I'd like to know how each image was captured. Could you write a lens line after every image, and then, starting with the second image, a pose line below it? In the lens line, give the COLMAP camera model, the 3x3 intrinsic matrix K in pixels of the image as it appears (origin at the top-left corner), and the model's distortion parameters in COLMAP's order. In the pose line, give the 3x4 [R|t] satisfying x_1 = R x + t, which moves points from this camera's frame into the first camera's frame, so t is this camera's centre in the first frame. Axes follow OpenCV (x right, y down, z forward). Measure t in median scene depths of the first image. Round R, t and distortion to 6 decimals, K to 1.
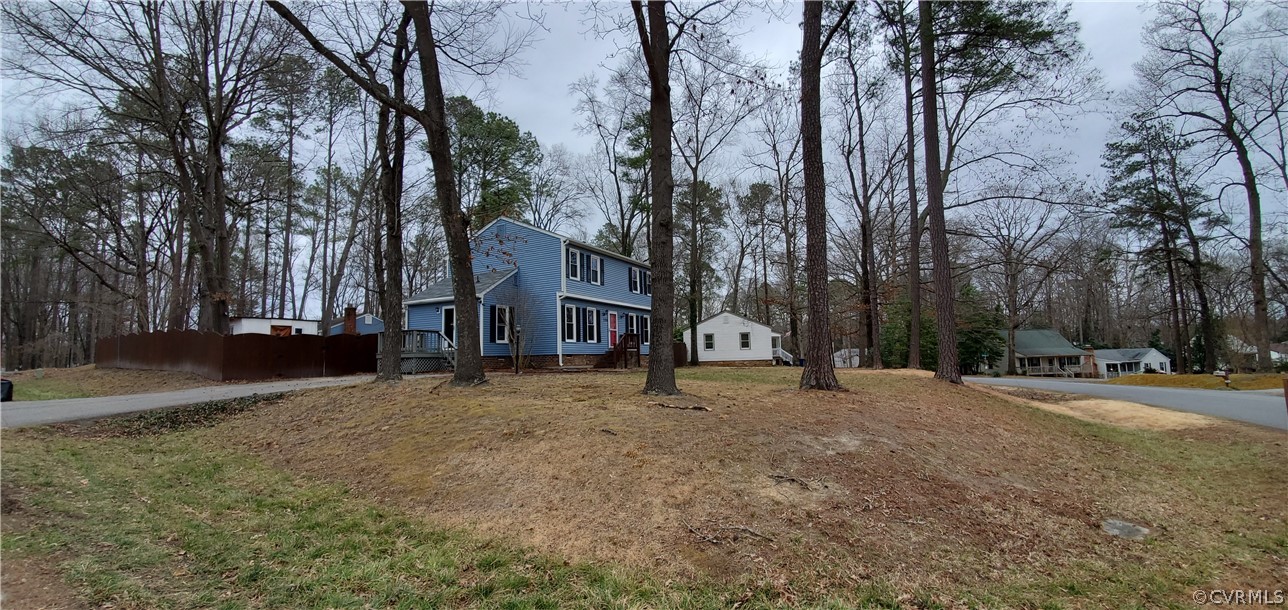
lens RADIAL K [[511.4, 0, 635.8], [0, 511.4, 304.3], [0, 0, 1]] dist [-0.000413, -0.000075]
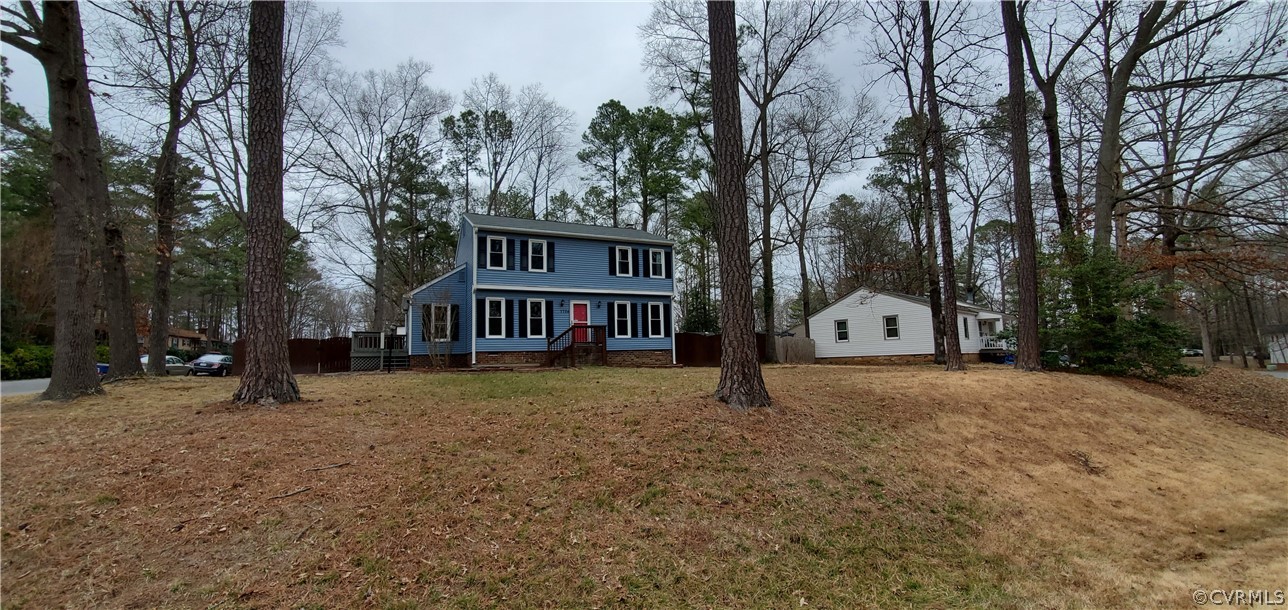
lens RADIAL K [[511.4, 0, 643.6], [0, 511.4, 313.7], [0, 0, 1]] dist [-0.000413, -0.000075]
pose [[0.806338, -0.061459, -0.588253, 0.573229], [0.074243, 0.997237, -0.002421, 0.048122], [0.586777, -0.041722, 0.808673, 0.385183]]
